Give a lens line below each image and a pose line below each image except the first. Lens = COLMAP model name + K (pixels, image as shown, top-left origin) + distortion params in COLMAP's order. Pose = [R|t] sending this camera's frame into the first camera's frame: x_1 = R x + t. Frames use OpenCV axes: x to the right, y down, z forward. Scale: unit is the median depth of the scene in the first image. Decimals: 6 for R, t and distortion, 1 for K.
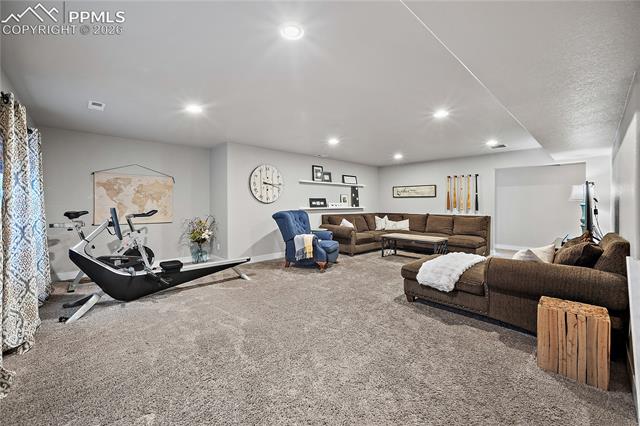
lens RADIAL K [[253.5, 0, 317.6], [0, 253.5, 205.1], [0, 0, 1]] dist [0.000507, 0.000065]
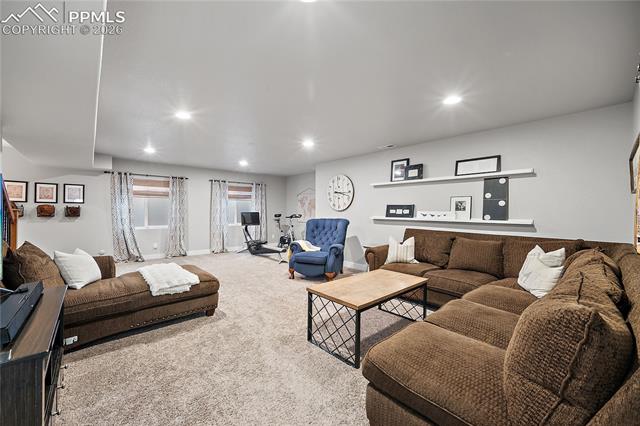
lens RADIAL K [[253.5, 0, 317.6], [0, 253.5, 205.1], [0, 0, 1]] dist [0.000507, 0.000065]
pose [[-0.009515, -0.017557, -0.999801, 0.722883], [-0.010840, 0.999789, -0.017454, -0.010816], [0.999896, 0.010672, -0.009703, 0.776854]]
